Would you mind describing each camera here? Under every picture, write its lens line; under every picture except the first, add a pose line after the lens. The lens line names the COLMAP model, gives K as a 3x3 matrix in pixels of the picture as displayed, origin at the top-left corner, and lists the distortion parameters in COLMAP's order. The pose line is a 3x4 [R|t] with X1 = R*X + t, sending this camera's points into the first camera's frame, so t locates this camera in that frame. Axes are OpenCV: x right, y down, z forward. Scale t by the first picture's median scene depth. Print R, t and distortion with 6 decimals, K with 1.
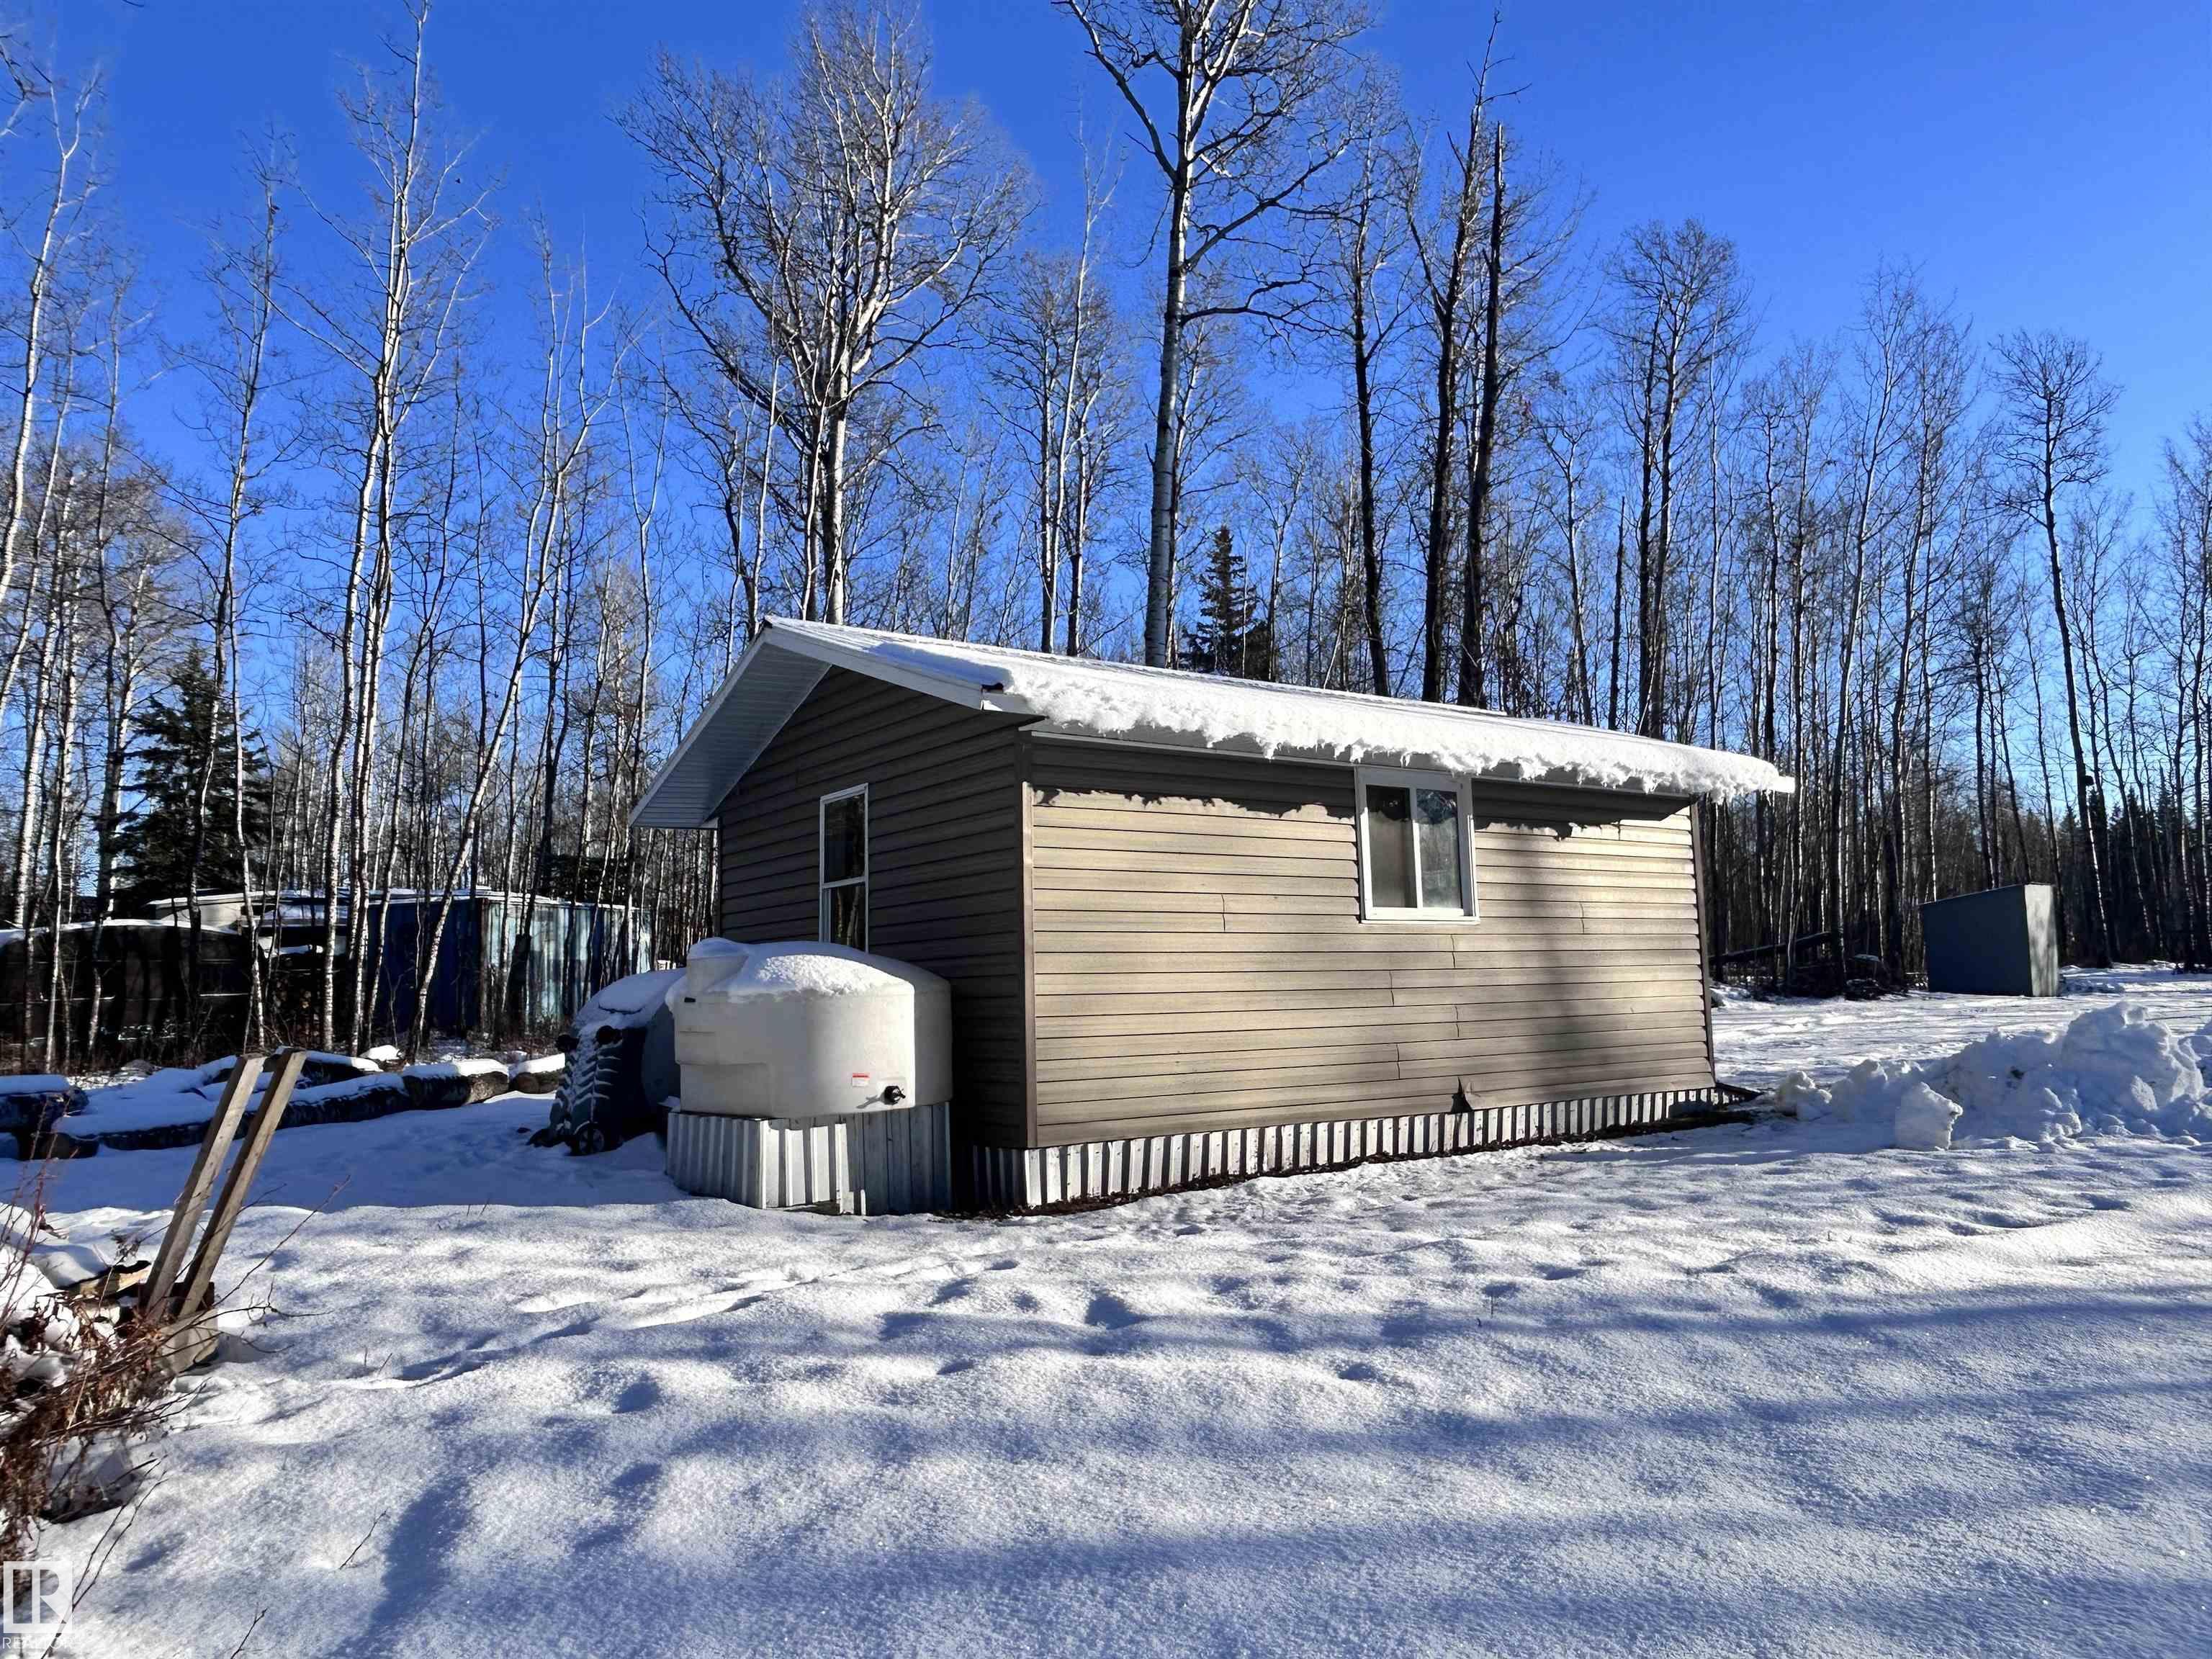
lens RADIAL K [[1550.2, 0, 1111.5], [0, 1550.2, 805.9], [0, 0, 1]] dist [-0.001844, -0.005744]
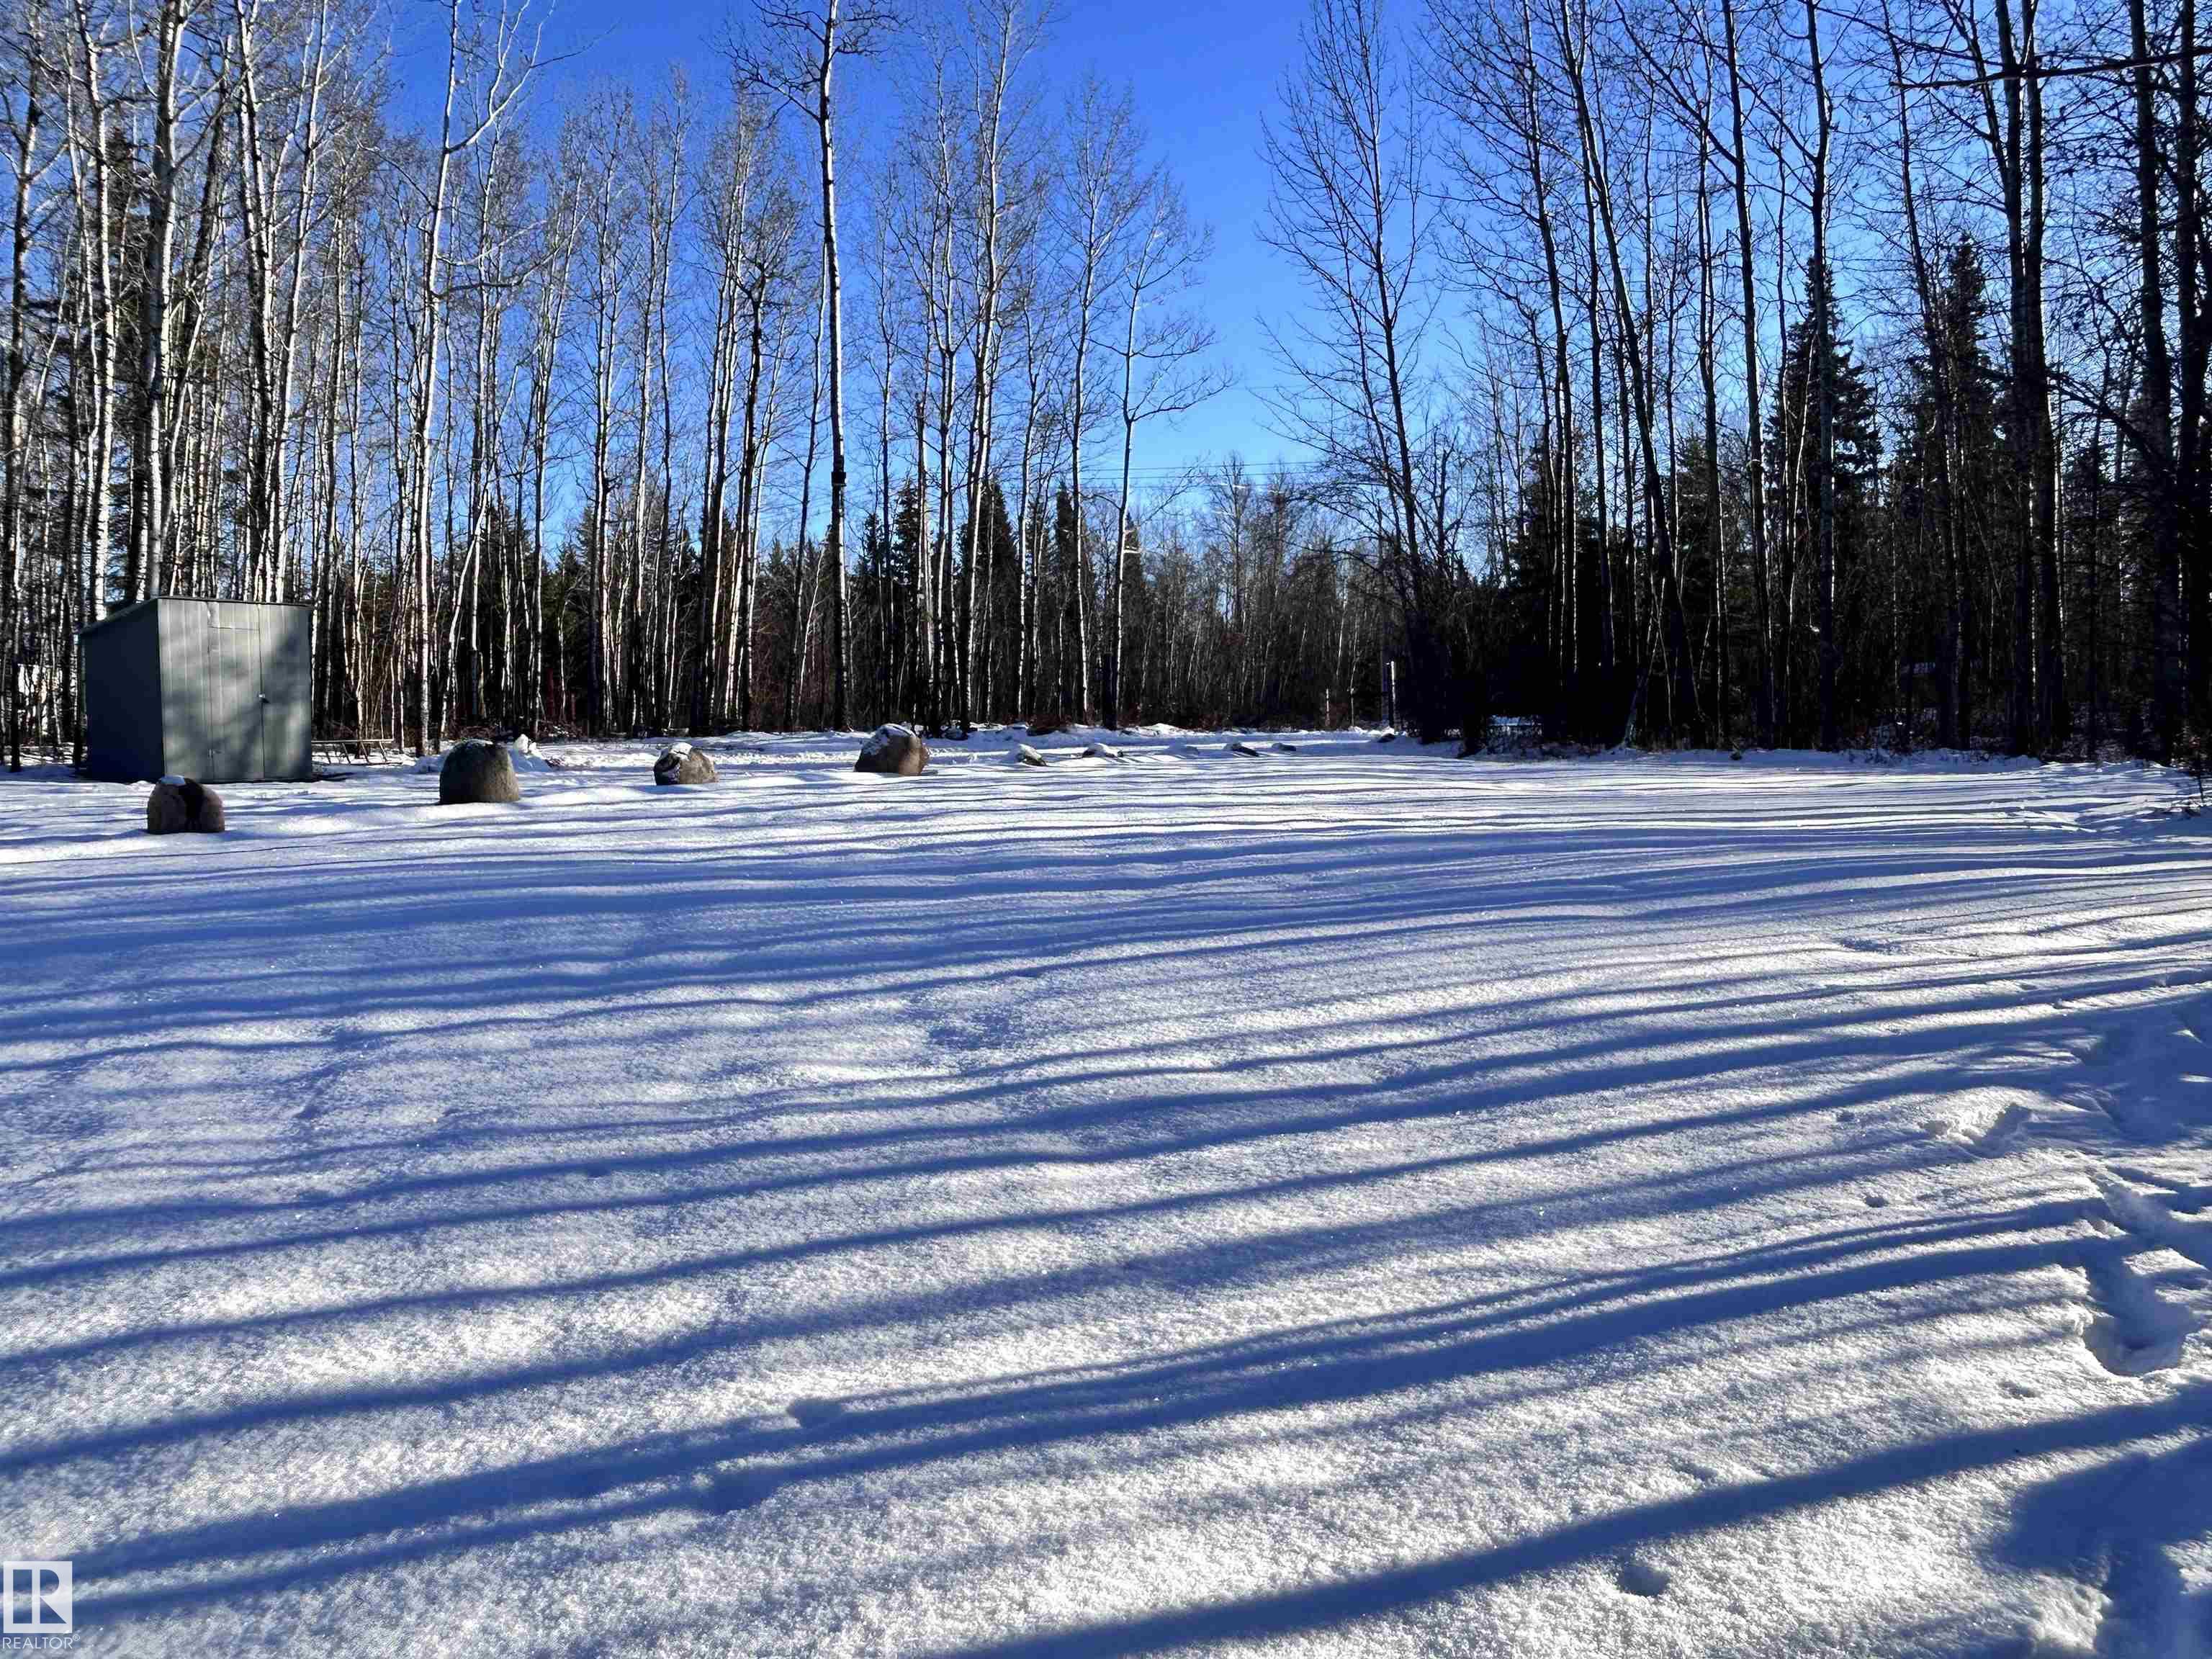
lens RADIAL K [[1550.2, 0, 1107.1], [0, 1550.2, 834.4], [0, 0, 1]] dist [-0.001844, -0.005744]
pose [[0.976487, -0.019561, 0.214688, 2.190170], [-0.018557, 0.984551, 0.174110, 0.074106], [-0.214778, -0.174000, 0.961038, 0.843793]]
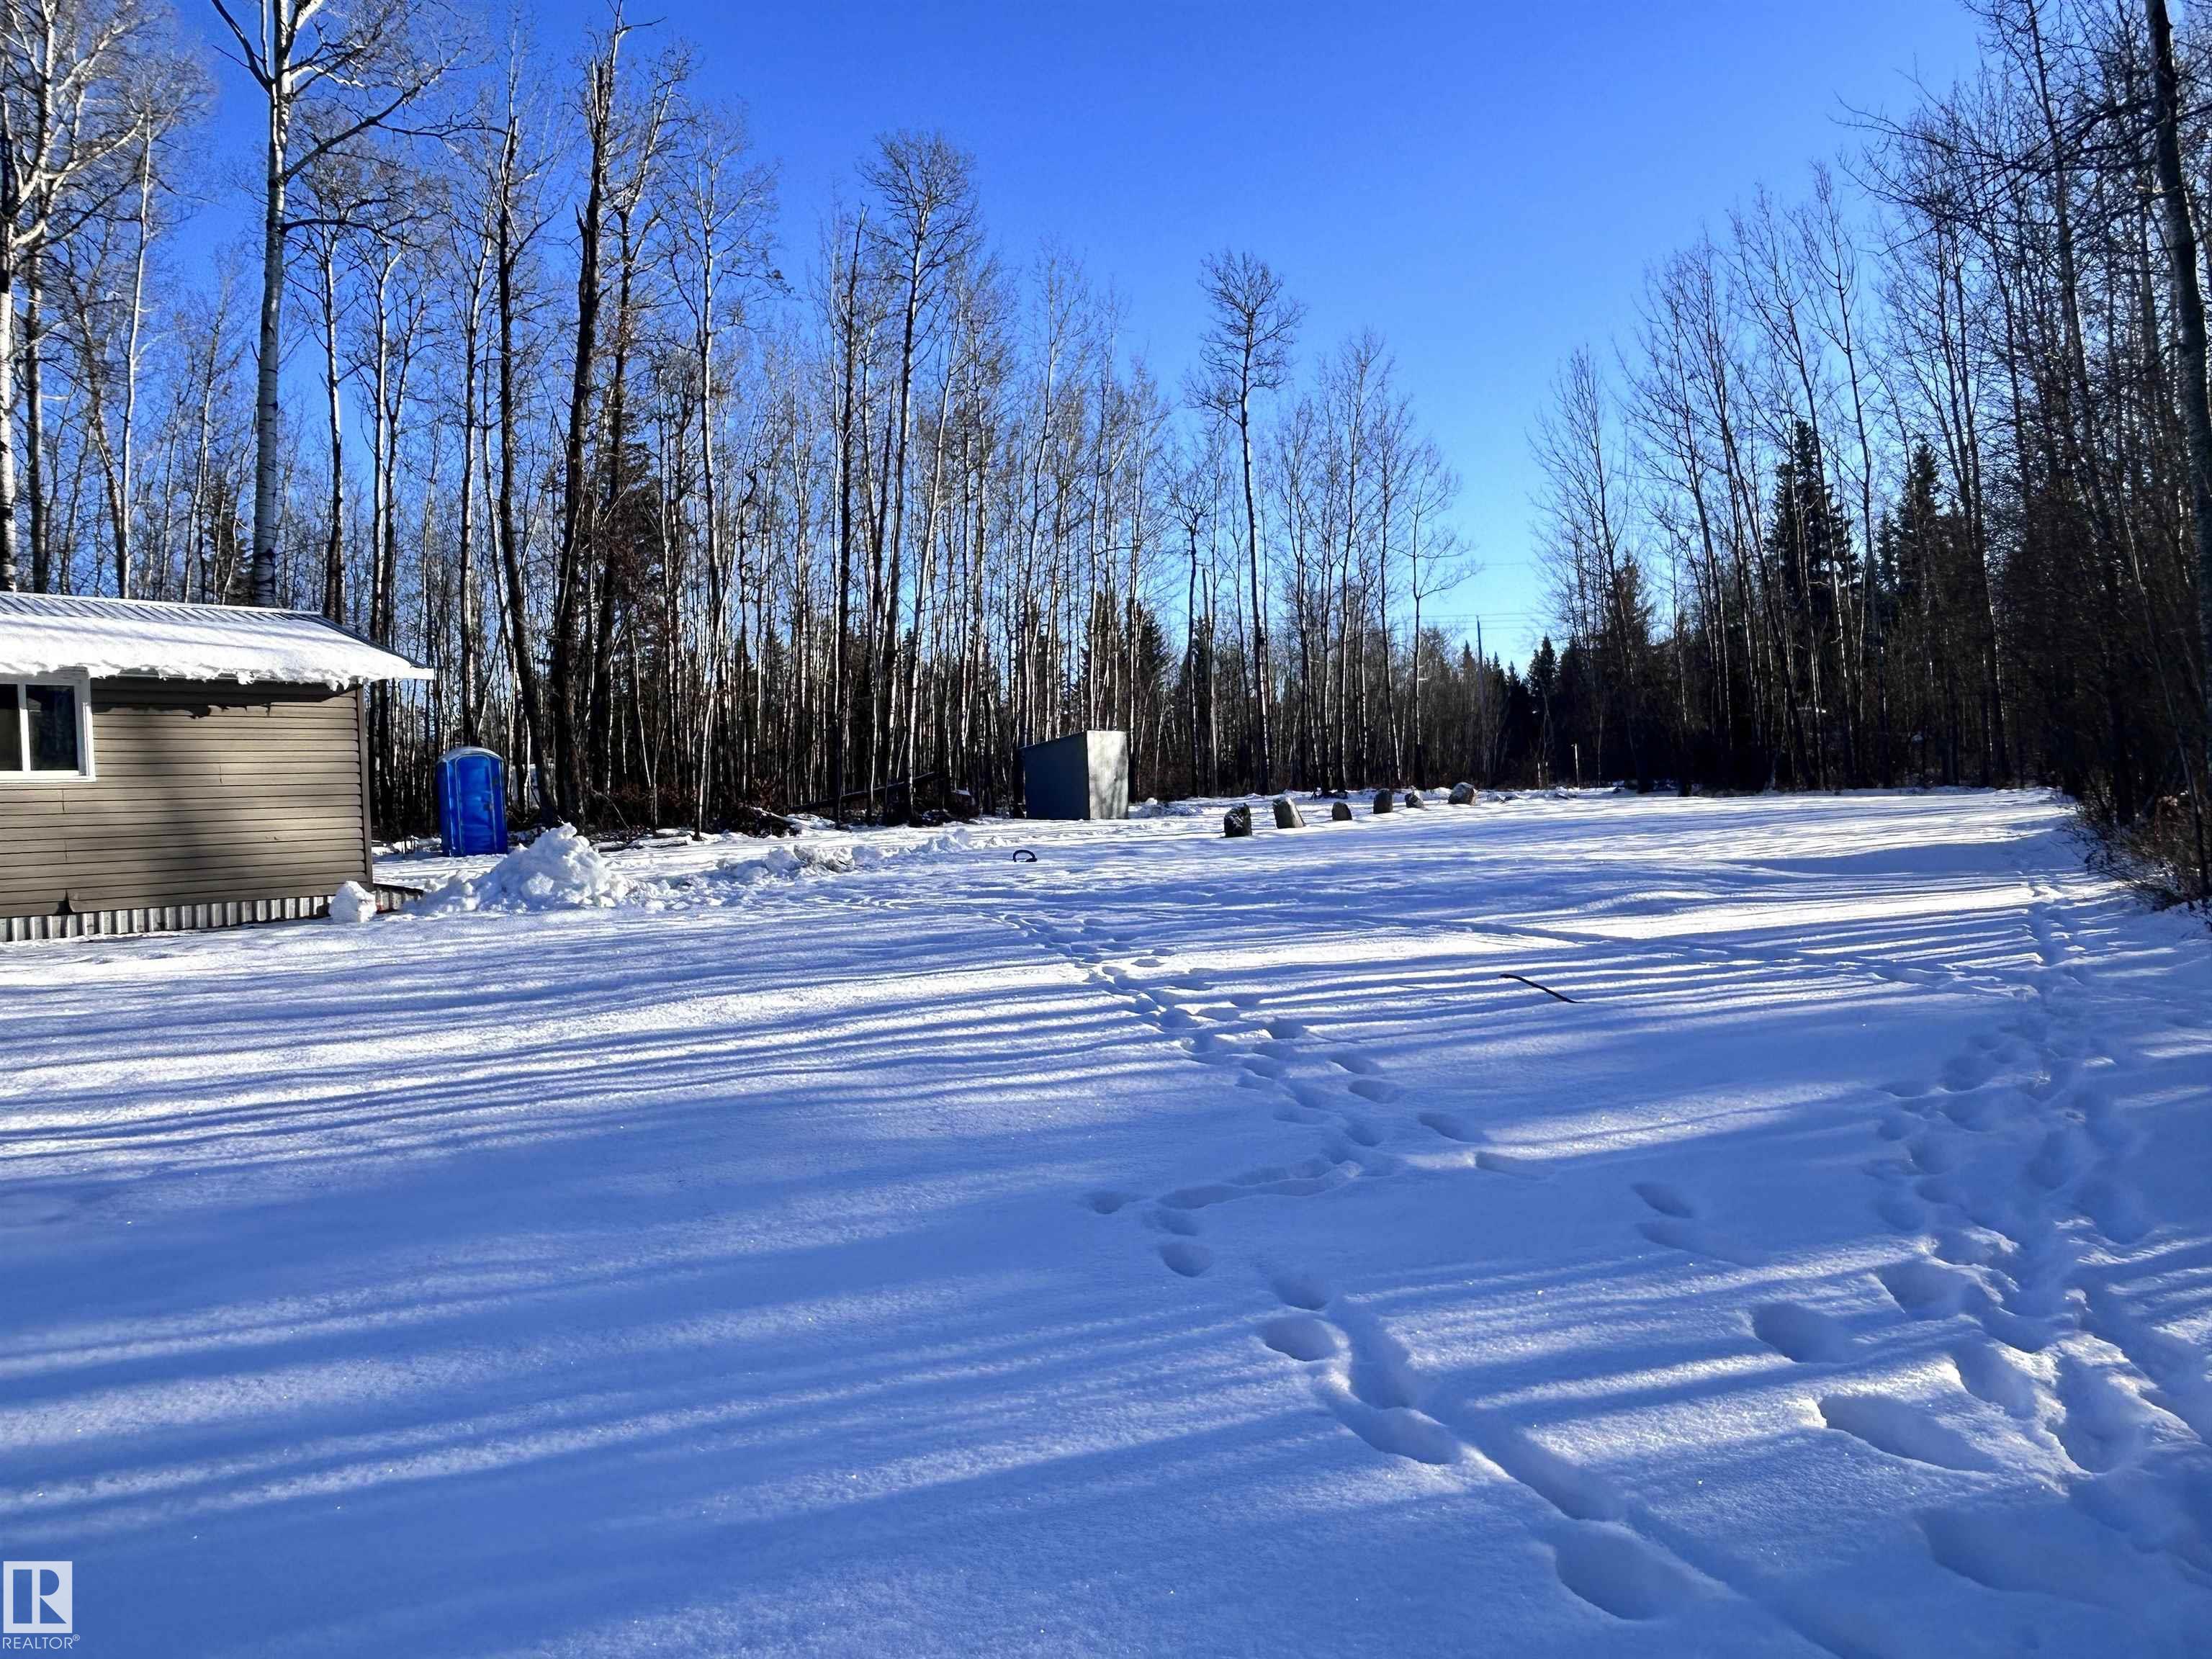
lens RADIAL K [[1550.2, 0, 1102.7], [0, 1550.2, 818.2], [0, 0, 1]] dist [-0.001844, -0.005744]
pose [[0.971421, -0.025173, 0.236026, 0.815575], [-0.001180, 0.993836, 0.110854, -0.047635], [-0.237361, -0.107965, 0.965403, -0.580585]]
